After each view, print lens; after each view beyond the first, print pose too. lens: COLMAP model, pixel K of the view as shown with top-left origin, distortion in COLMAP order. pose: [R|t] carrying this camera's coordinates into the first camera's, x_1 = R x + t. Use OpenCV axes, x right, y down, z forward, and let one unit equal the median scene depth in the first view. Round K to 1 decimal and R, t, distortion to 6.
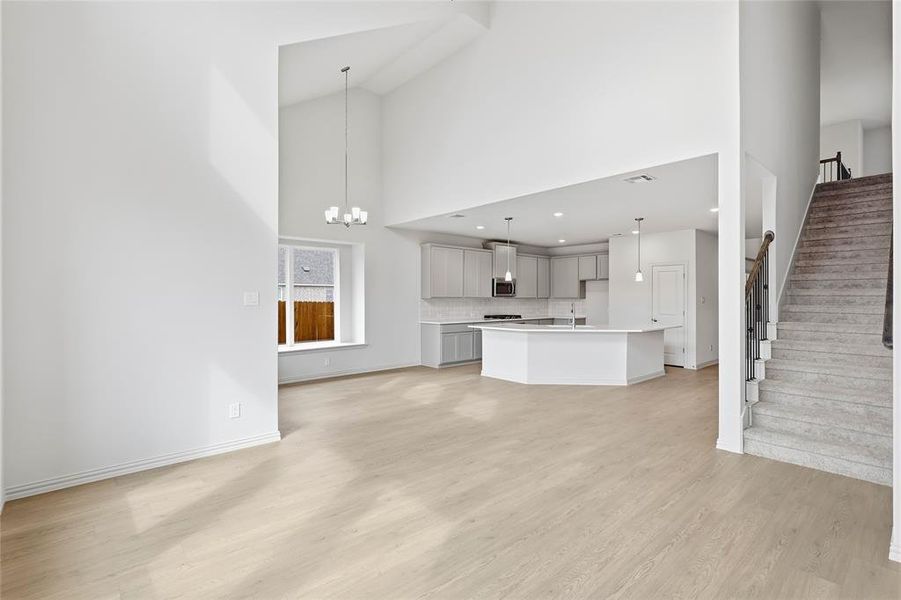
lens RADIAL K [[424.7, 0, 448.7], [0, 424.7, 301.3], [0, 0, 1]] dist [0.004828, -0.003343]
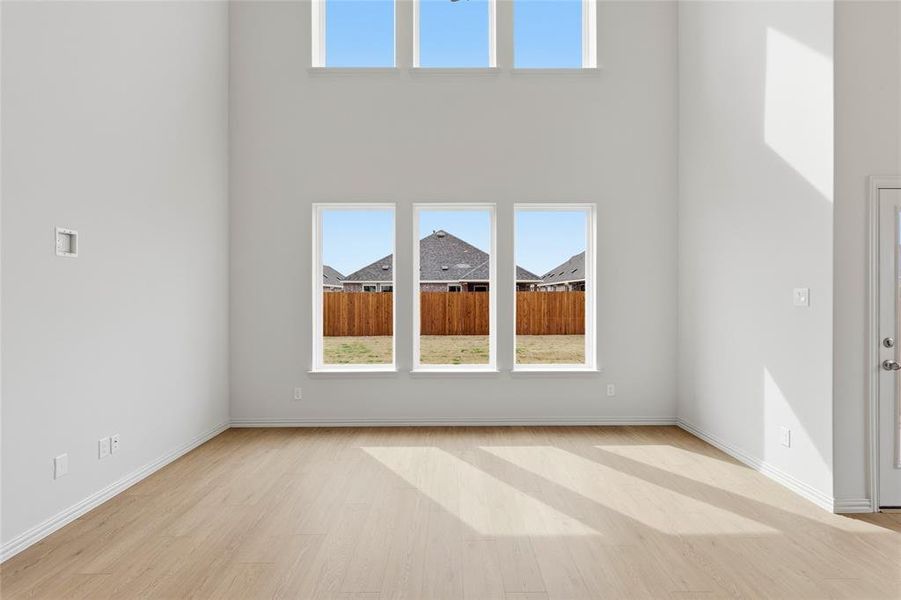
lens RADIAL K [[424.7, 0, 444.1], [0, 424.7, 296.3], [0, 0, 1]] dist [0.004828, -0.003343]
pose [[-0.672591, -0.001163, -0.740013, 0.222021], [-0.005718, 0.999977, 0.003625, -0.001674], [0.739992, 0.006670, -0.672583, 0.457853]]
